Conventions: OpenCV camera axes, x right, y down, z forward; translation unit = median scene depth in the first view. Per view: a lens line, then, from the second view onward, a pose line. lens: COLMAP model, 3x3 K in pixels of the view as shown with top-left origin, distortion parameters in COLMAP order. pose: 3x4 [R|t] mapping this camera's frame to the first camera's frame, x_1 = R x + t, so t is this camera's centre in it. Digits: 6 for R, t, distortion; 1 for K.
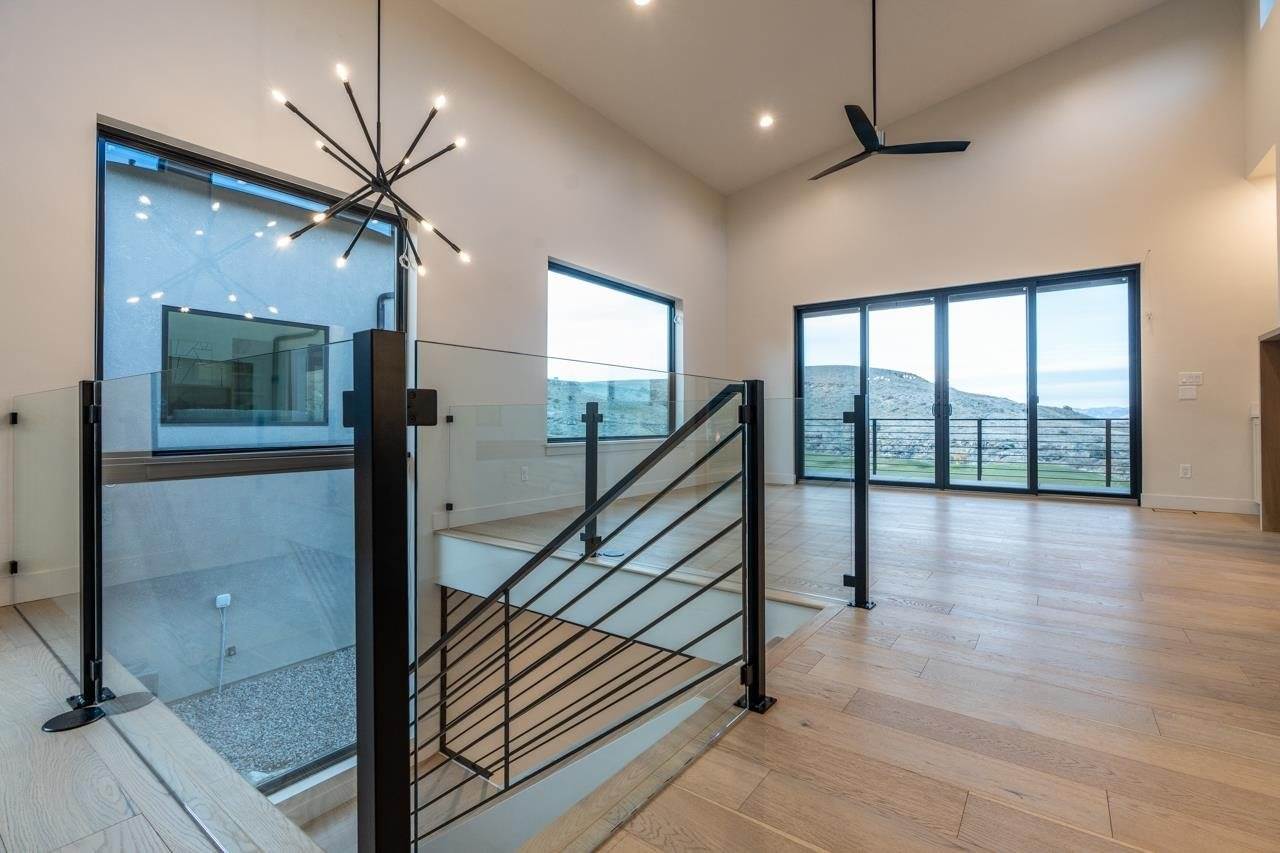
lens RADIAL K [[582.8, 0, 642.4], [0, 582.8, 413.7], [0, 0, 1]] dist [-0.002727, 0.000124]
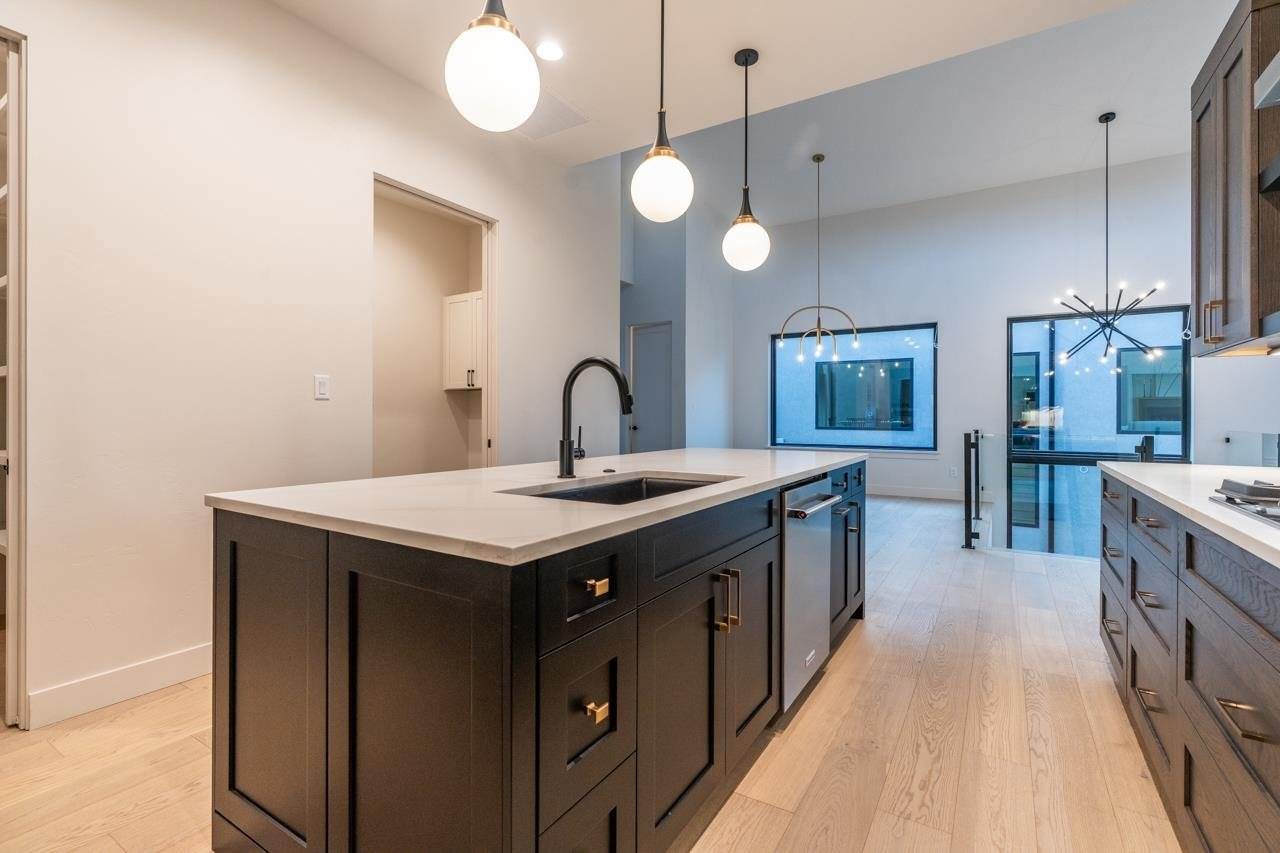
lens RADIAL K [[582.8, 0, 653.9], [0, 582.8, 422.3], [0, 0, 1]] dist [-0.002727, 0.000124]
pose [[0.081829, 0.010509, -0.996591, 0.734517], [0.007538, 0.999909, 0.011163, -0.046605], [0.996618, -0.008425, 0.081743, -0.375710]]
